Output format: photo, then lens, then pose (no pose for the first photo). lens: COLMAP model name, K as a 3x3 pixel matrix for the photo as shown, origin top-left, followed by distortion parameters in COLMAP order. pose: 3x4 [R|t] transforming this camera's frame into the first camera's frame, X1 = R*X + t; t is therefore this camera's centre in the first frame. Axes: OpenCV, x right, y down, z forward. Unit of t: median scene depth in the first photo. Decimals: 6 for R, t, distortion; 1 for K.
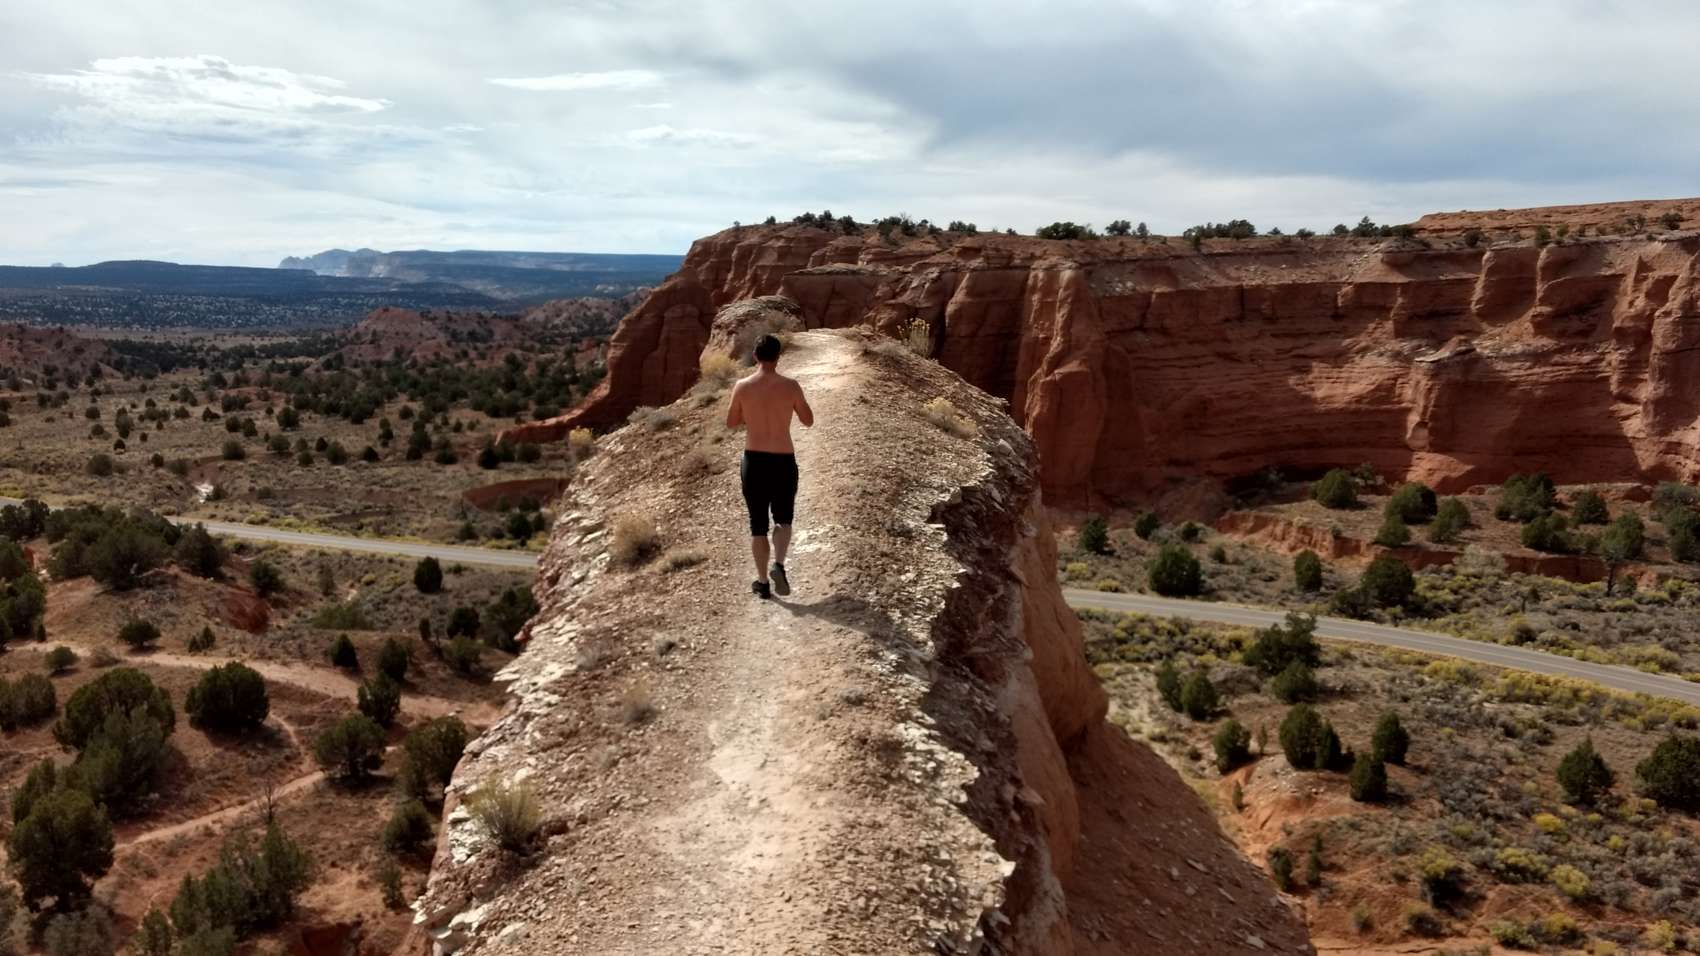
lens RADIAL K [[1296.7, 0, 850.0], [0, 1296.7, 478.0], [0, 0, 1]] dist [-0.008356, -0.012191]
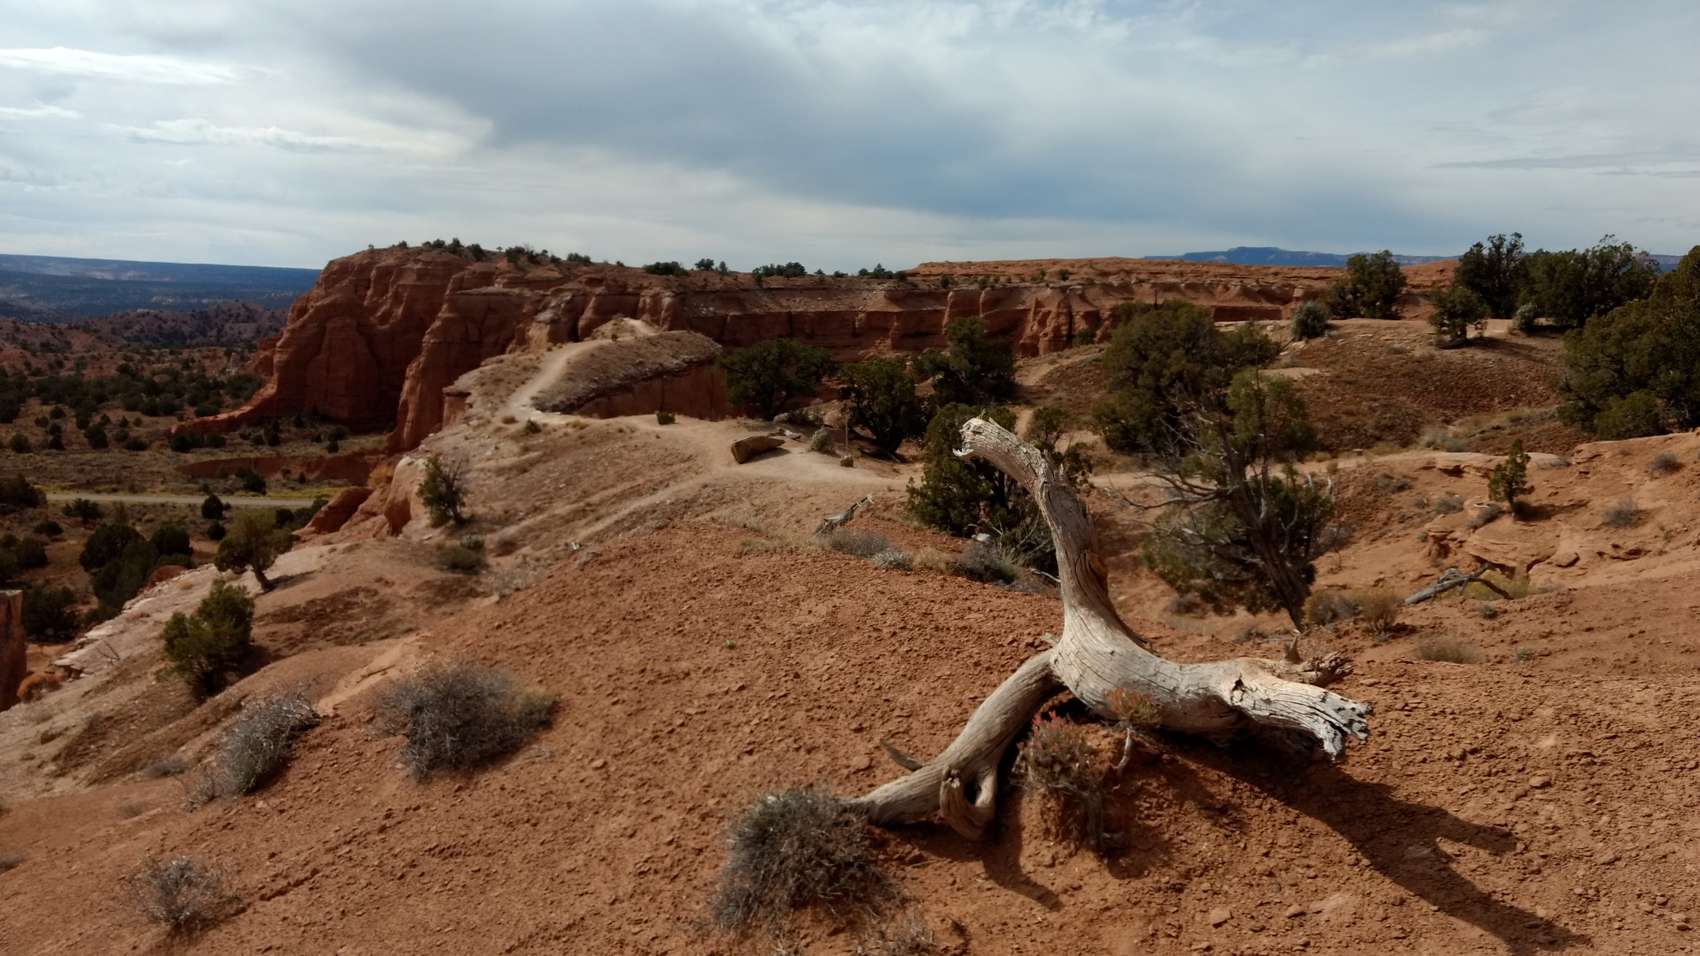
lens RADIAL K [[1286.6, 0, 847.8], [0, 1286.6, 558.0], [0, 0, 1]] dist [0.008459, -0.010383]
pose [[0.954013, -0.033444, 0.297895, -0.048438], [0.020450, 0.998703, 0.046630, 0.041852], [-0.299068, -0.038394, 0.953459, -0.275097]]
